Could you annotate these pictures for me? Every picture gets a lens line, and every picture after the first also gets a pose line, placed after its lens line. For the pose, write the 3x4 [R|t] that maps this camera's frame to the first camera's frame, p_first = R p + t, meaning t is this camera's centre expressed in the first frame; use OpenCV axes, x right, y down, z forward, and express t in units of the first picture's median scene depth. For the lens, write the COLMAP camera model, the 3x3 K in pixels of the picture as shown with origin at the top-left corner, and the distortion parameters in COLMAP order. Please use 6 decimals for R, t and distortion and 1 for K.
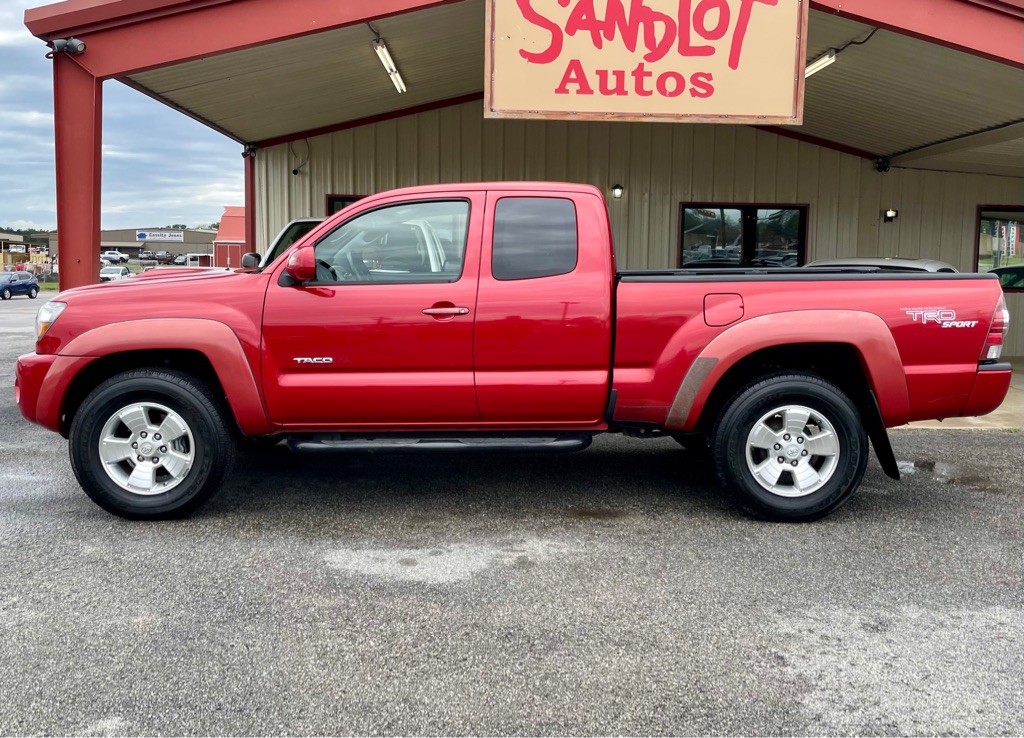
lens RADIAL K [[971.2, 0, 521.0], [0, 971.2, 345.3], [0, 0, 1]] dist [0.054546, 0.000000]
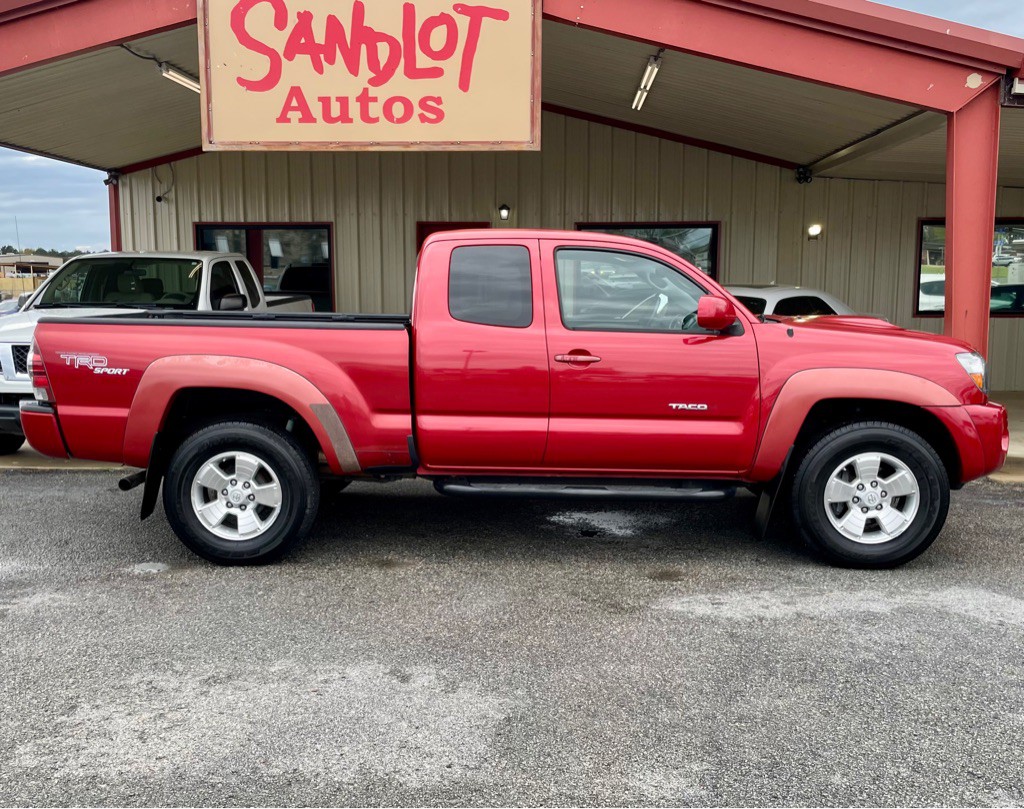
lens RADIAL K [[1109.5, 0, 502.9], [0, 1109.5, 401.5], [0, 0, 1]] dist [0.072088, 0.000000]
pose [[0.992992, -0.003034, -0.118144, 0.379509], [0.006075, 0.999659, 0.025390, -0.014753], [0.118027, -0.025930, 0.992672, -0.055759]]
